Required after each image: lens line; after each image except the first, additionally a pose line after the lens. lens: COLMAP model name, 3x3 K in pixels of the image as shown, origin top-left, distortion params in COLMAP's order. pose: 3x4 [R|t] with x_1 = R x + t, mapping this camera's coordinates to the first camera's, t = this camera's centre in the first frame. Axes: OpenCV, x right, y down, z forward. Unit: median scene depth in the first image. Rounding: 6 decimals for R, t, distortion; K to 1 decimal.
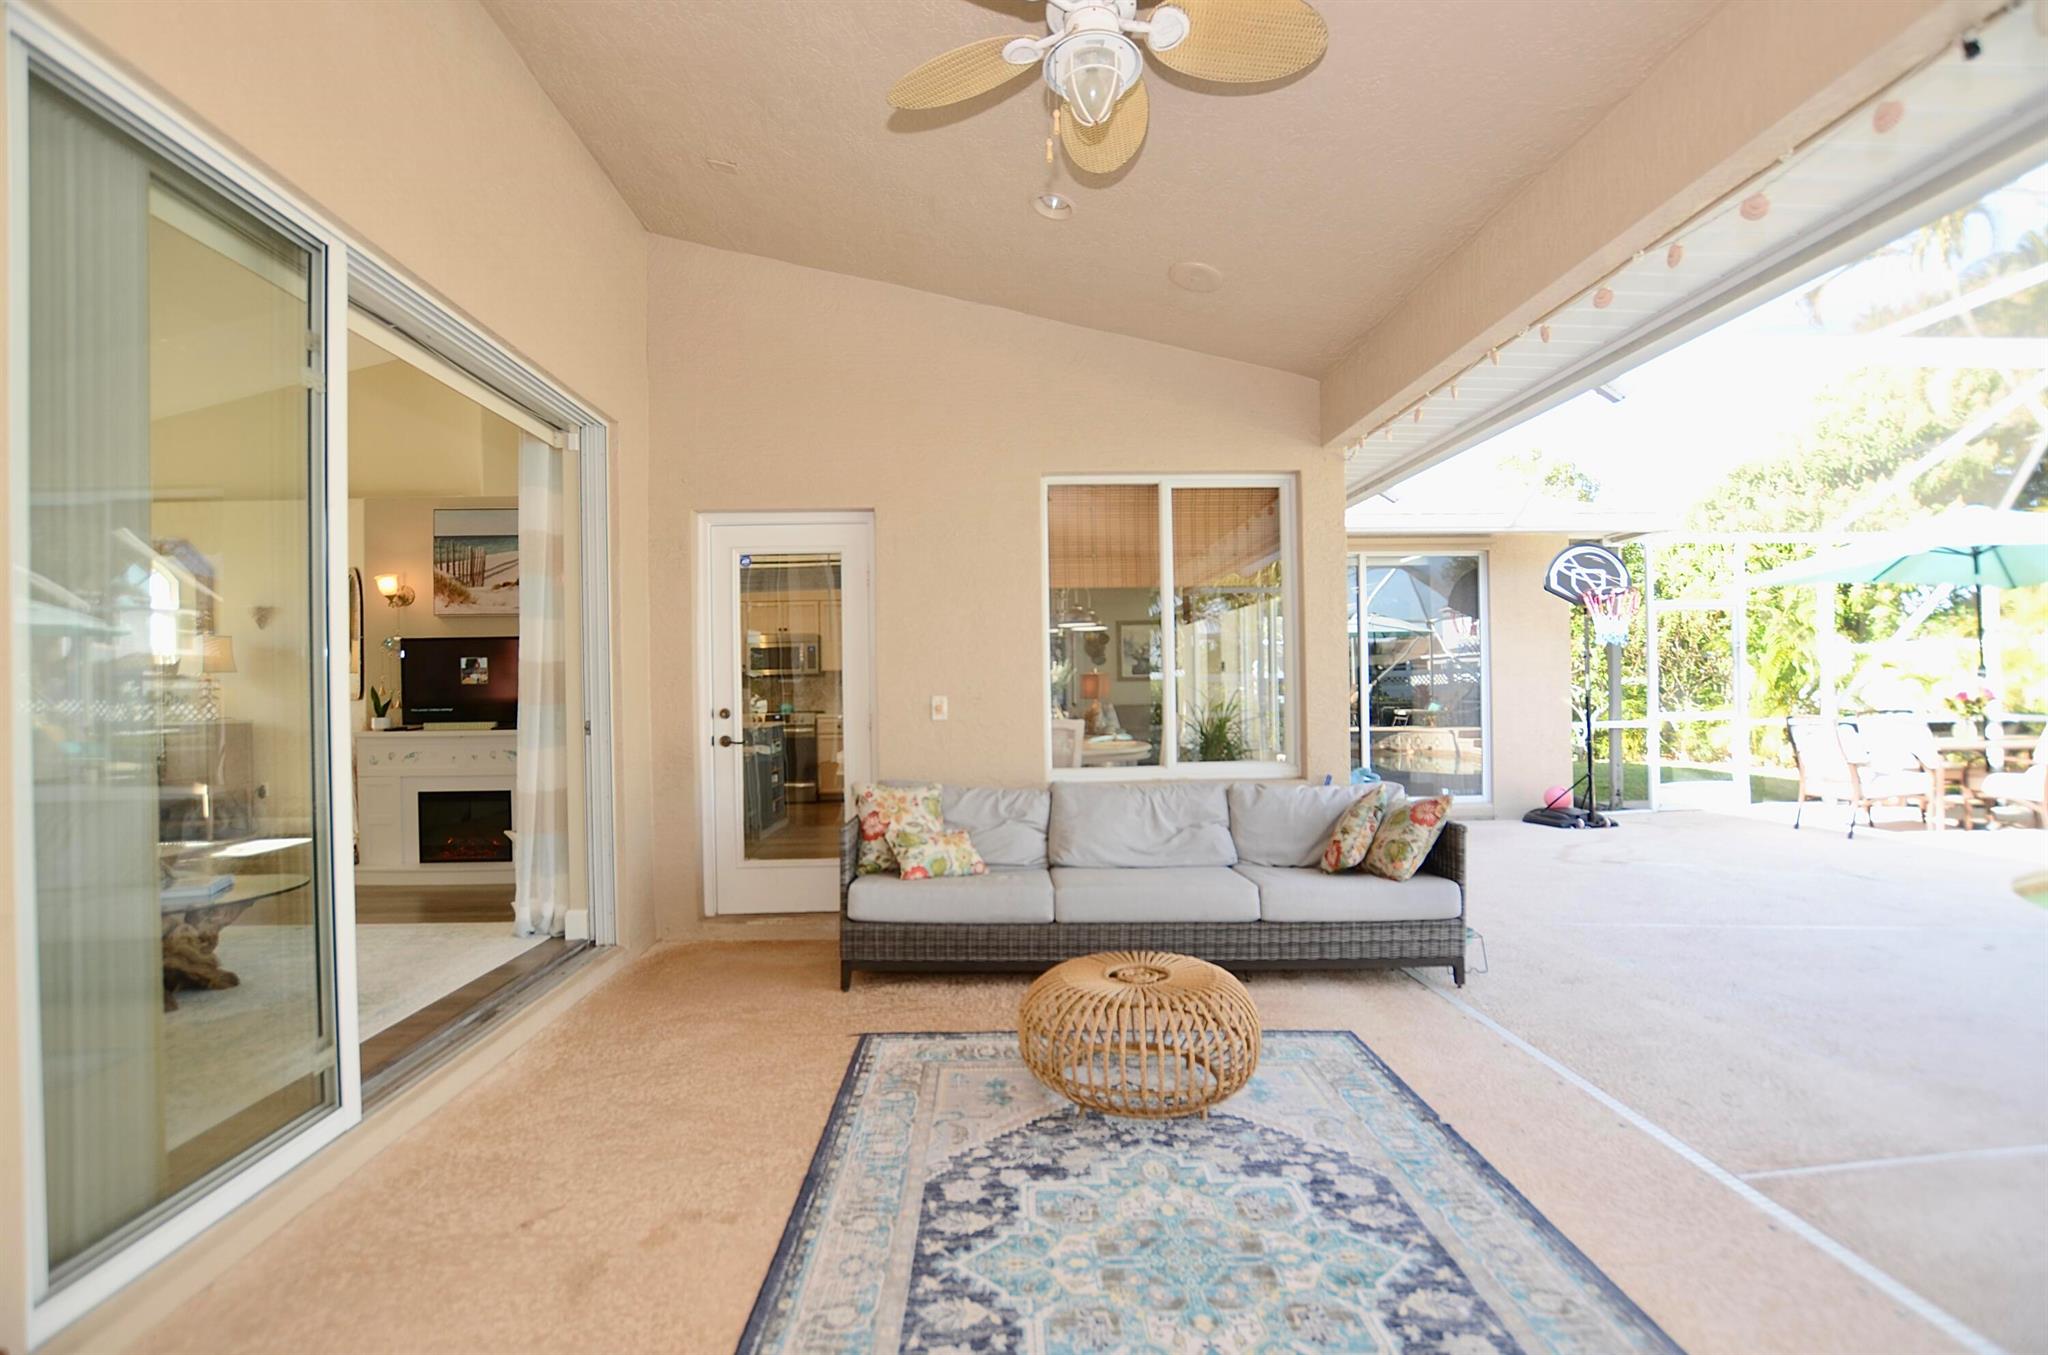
lens RADIAL K [[904.4, 0, 1013.6], [0, 904.4, 685.5], [0, 0, 1]] dist [-0.033608, 0.006019]
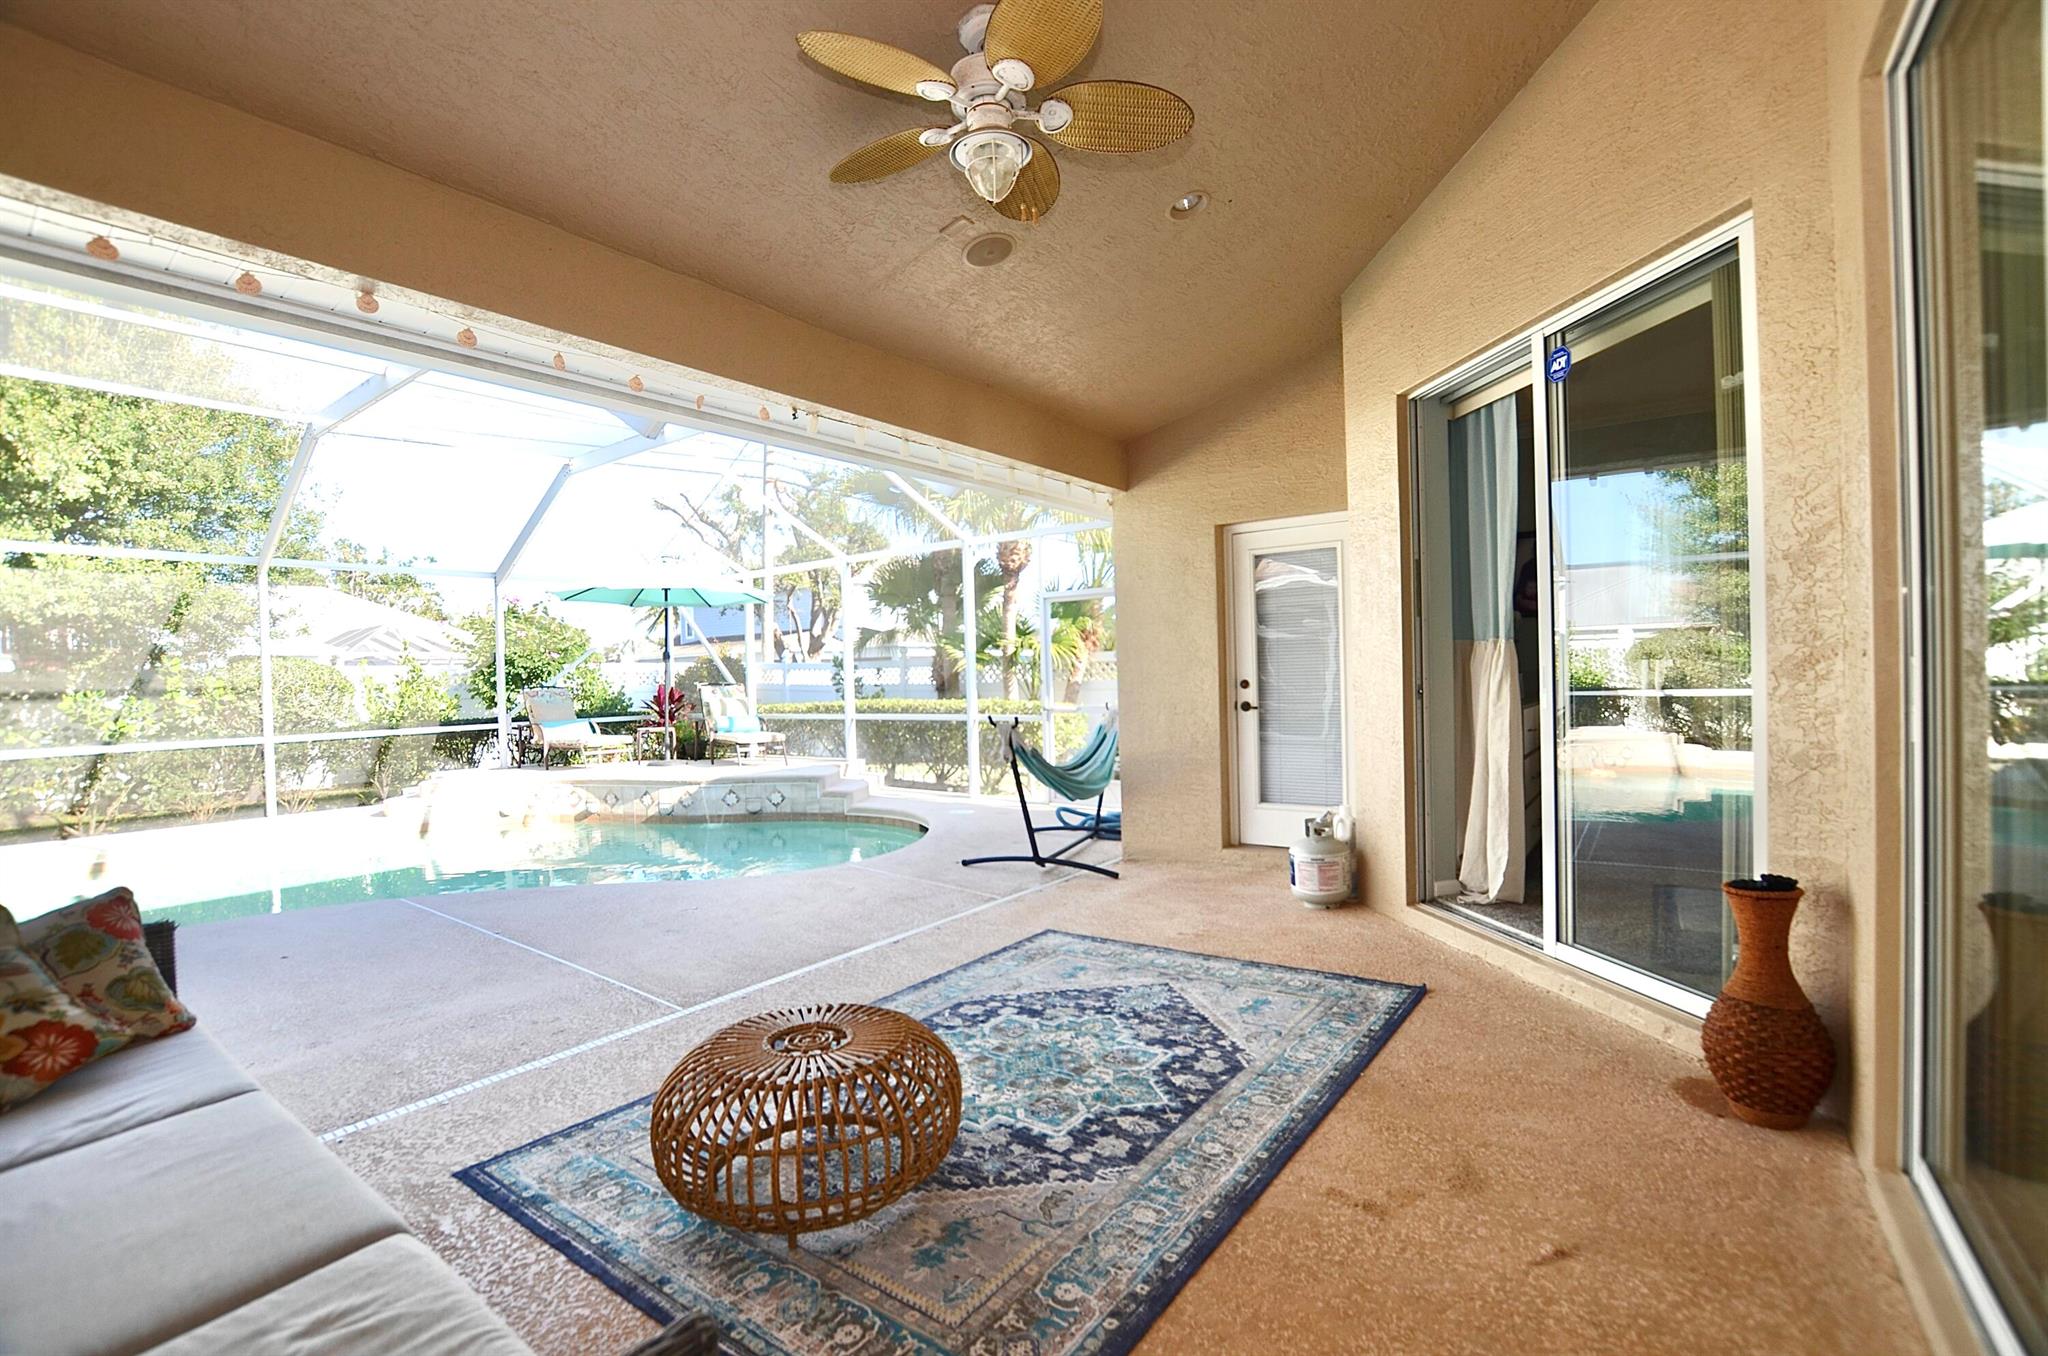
lens RADIAL K [[904.4, 0, 1013.6], [0, 904.4, 686.0], [0, 0, 1]] dist [-0.033608, 0.006019]
pose [[-0.779608, 0.031802, 0.625460, -0.599721], [0.038759, 0.999245, -0.002496, 0.016569], [-0.625068, 0.022296, -0.780252, 1.750704]]
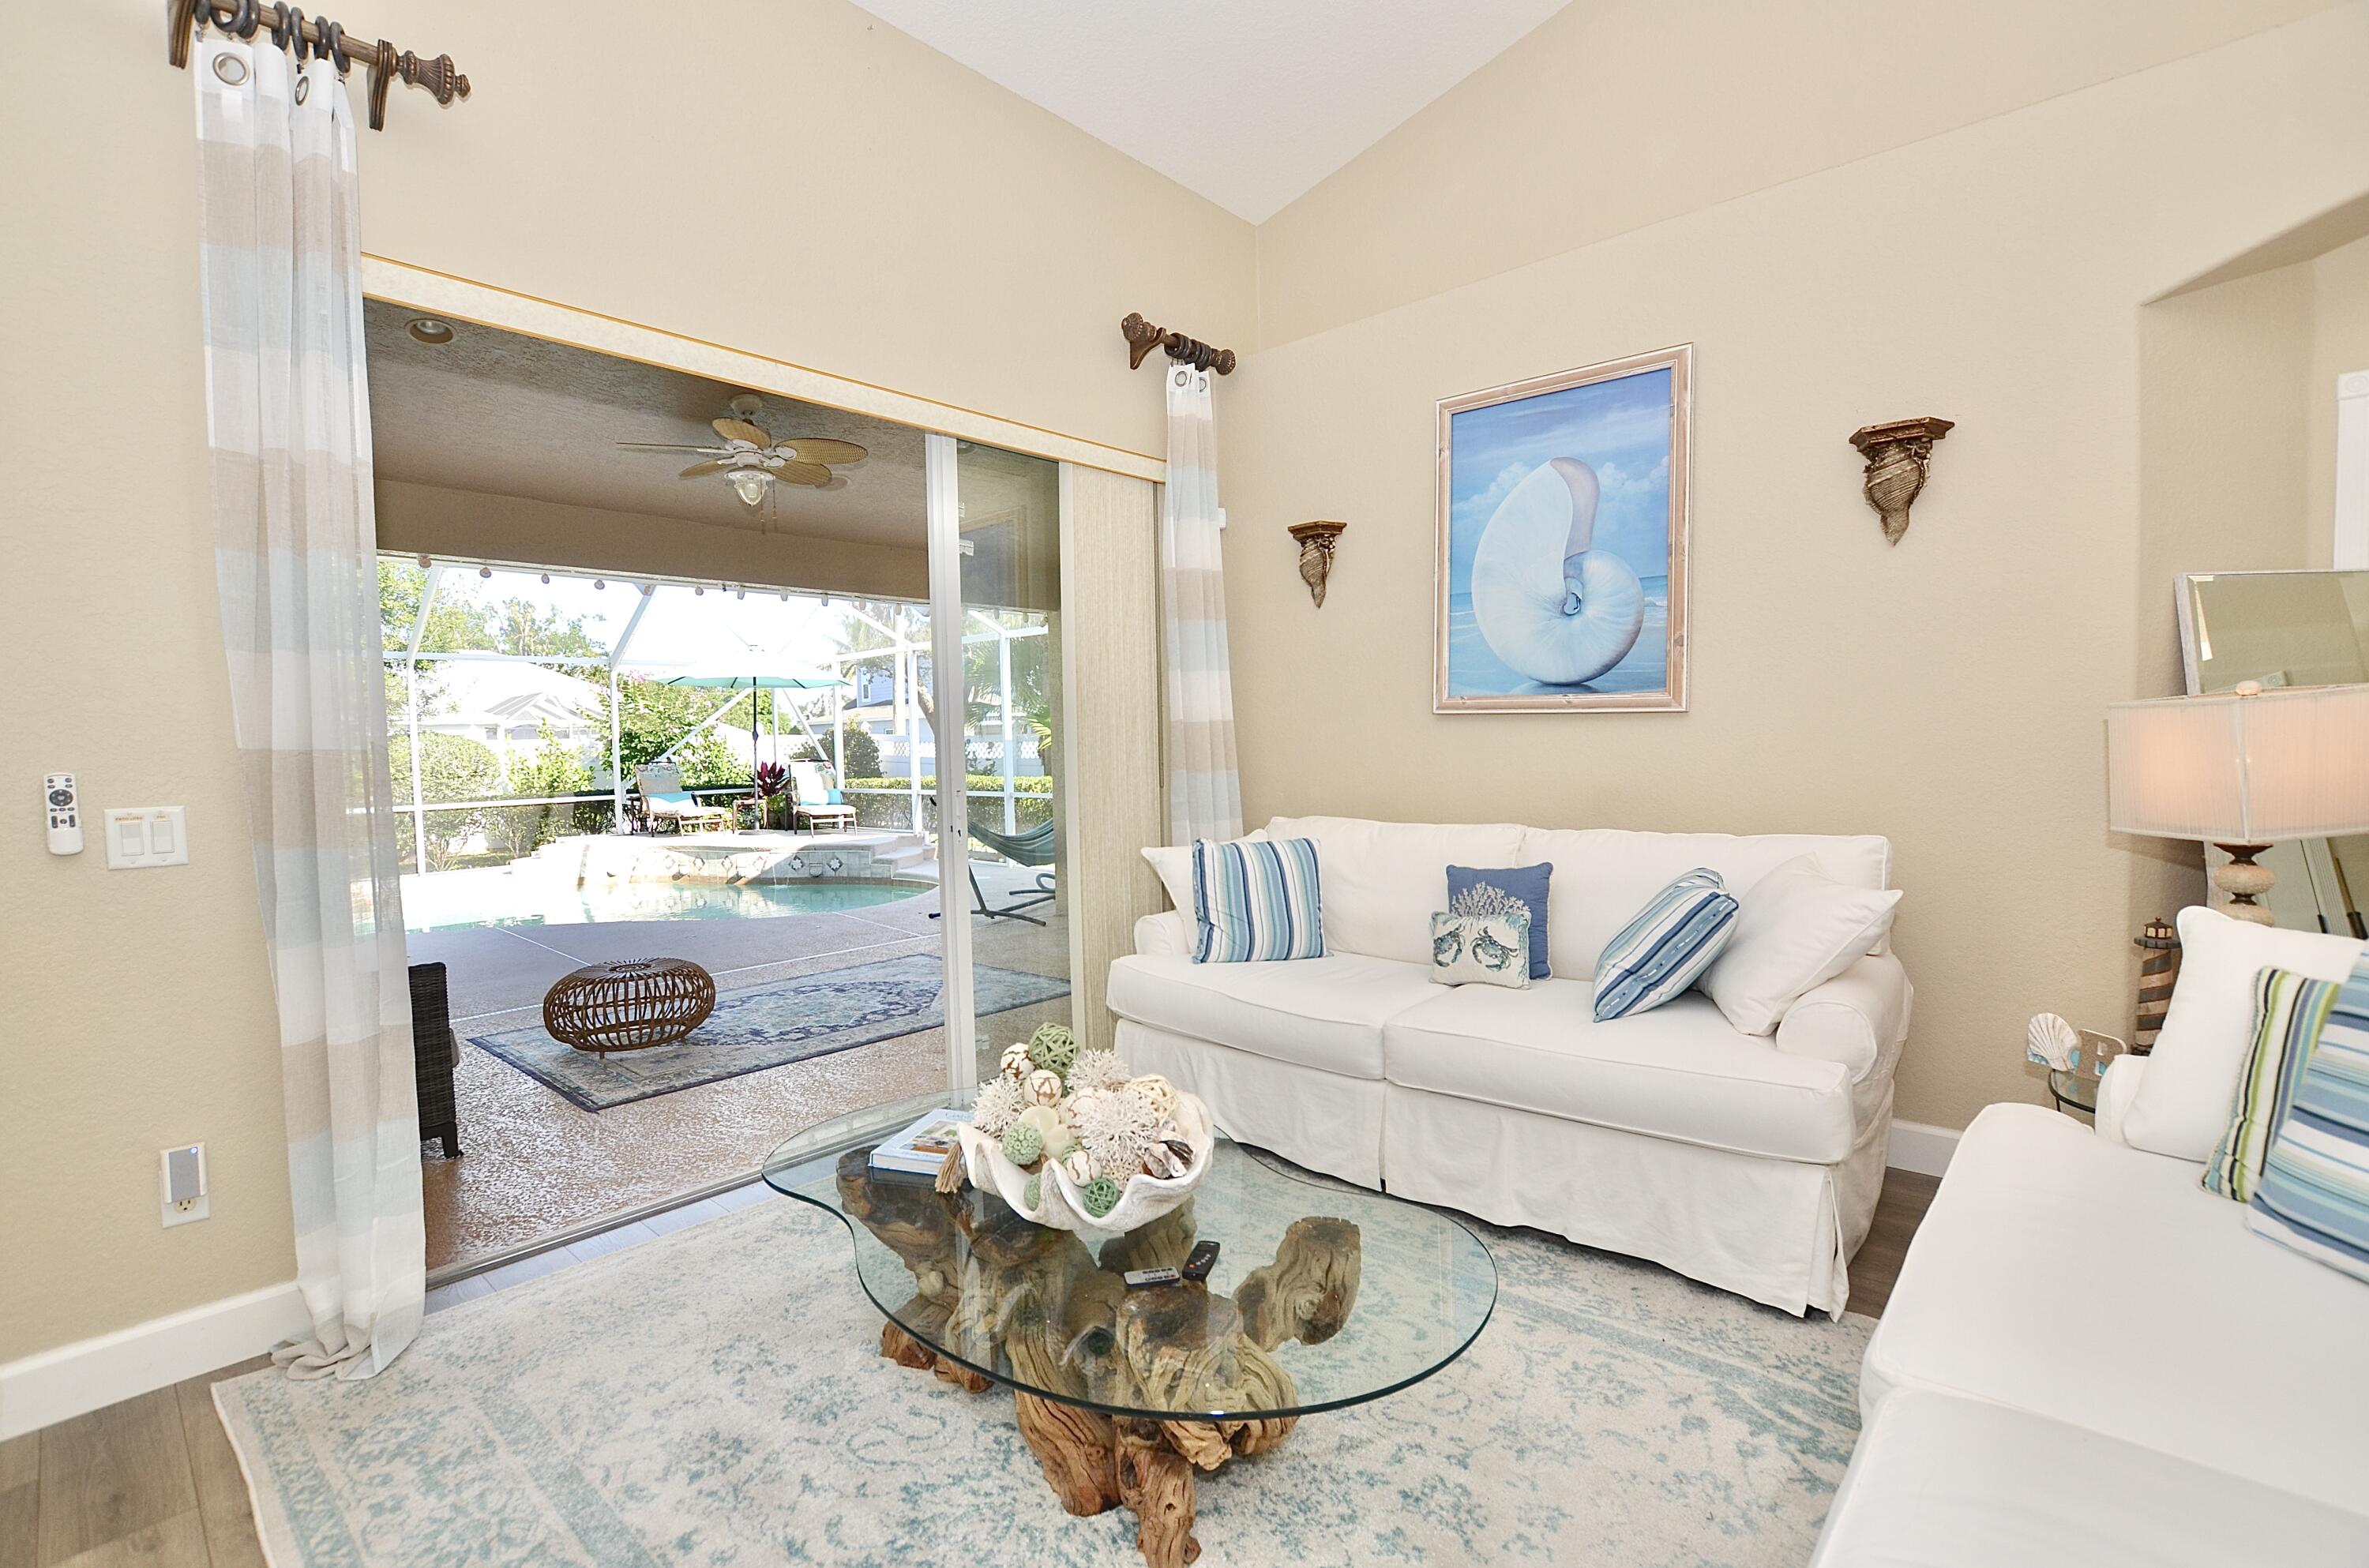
lens RADIAL K [[1073.5, 0, 1168.5], [0, 1073.5, 787.0], [0, 0, 1]] dist [-0.027789, 0.000814]
pose [[-0.710437, 0.003296, 0.703753, -2.117219], [0.032459, 0.999078, 0.028087, -0.017260], [-0.703012, 0.042797, -0.709889, 1.909008]]
